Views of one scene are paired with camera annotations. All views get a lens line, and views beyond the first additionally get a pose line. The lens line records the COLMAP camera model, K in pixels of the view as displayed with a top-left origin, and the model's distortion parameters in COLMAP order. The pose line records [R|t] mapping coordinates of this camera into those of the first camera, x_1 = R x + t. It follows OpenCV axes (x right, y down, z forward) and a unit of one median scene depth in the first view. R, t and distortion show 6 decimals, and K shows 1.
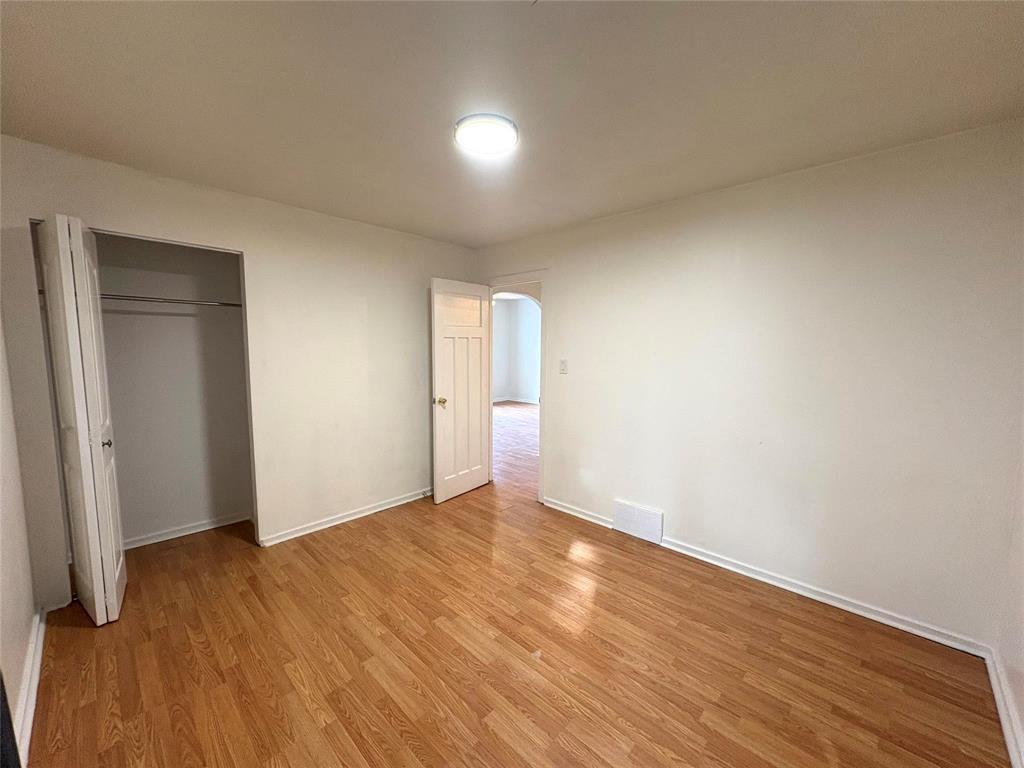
lens RADIAL K [[415.3, 0, 504.2], [0, 415.3, 384.4], [0, 0, 1]] dist [0.000348, 0.000248]
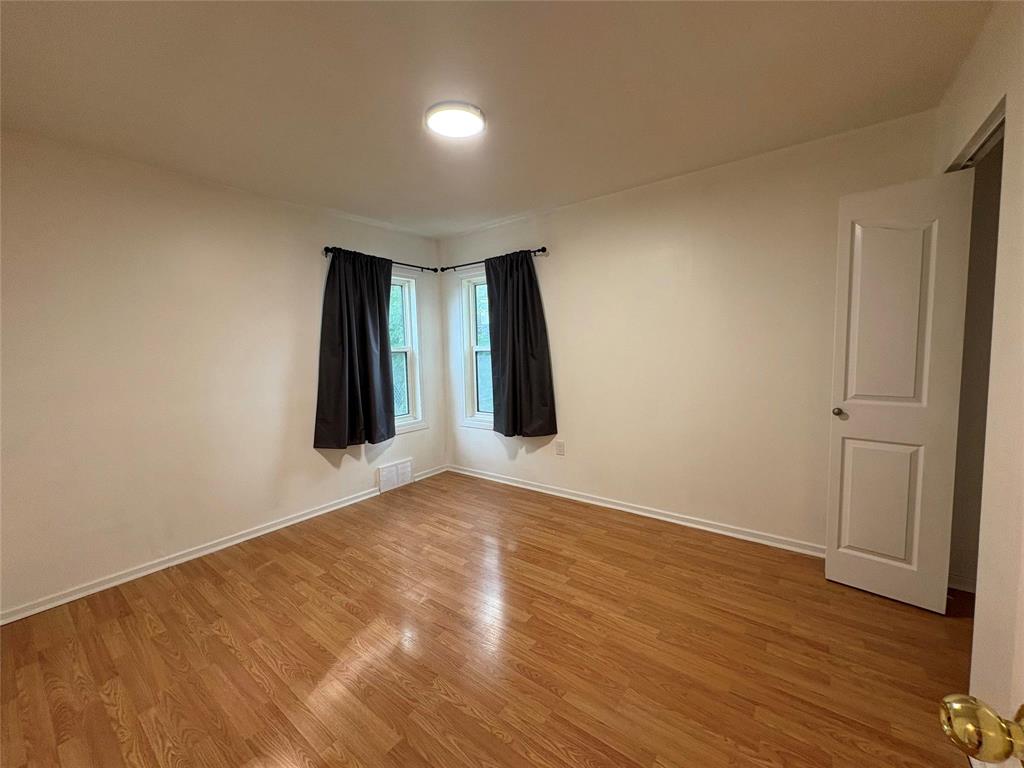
lens RADIAL K [[415.3, 0, 504.2], [0, 415.3, 384.4], [0, 0, 1]] dist [0.000348, 0.000248]
pose [[-0.993531, 0.025242, -0.110720, -0.020652], [0.004302, 0.982650, 0.185421, -0.116239], [0.113480, 0.183745, -0.976402, 1.868377]]
